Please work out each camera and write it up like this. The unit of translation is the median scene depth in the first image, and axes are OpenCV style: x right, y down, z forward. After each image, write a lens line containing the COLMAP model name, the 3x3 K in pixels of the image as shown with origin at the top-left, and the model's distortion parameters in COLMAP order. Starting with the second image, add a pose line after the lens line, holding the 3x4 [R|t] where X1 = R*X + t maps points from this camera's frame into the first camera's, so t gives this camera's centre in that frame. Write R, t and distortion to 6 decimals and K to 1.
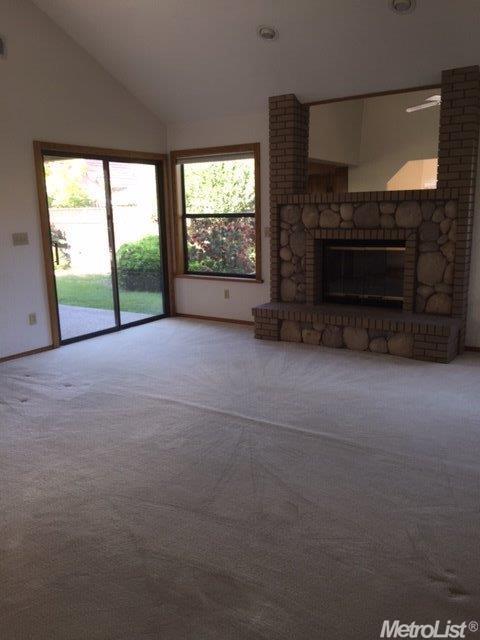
lens RADIAL K [[551.2, 0, 235.2], [0, 551.2, 319.1], [0, 0, 1]] dist [0.063601, -0.005488]
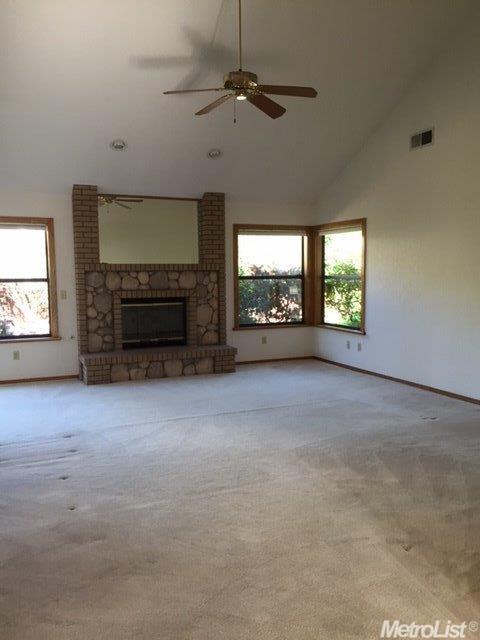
lens RADIAL K [[551.2, 0, 237.4], [0, 551.2, 321.5], [0, 0, 1]] dist [0.063601, -0.005488]
pose [[0.538753, -0.059998, 0.840325, -0.811771], [0.161230, 0.986367, -0.032943, -0.008216], [-0.826892, 0.153233, 0.541081, 0.104389]]
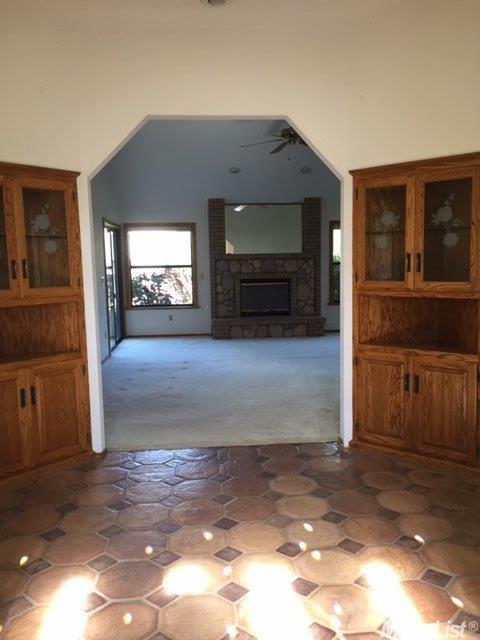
lens RADIAL K [[551.2, 0, 238.6], [0, 551.2, 324.1], [0, 0, 1]] dist [0.063601, -0.005488]
pose [[0.781906, -0.063838, 0.620118, -0.988504], [0.122194, 0.991141, -0.052041, 0.089615], [-0.611303, 0.116466, 0.782780, -0.360748]]
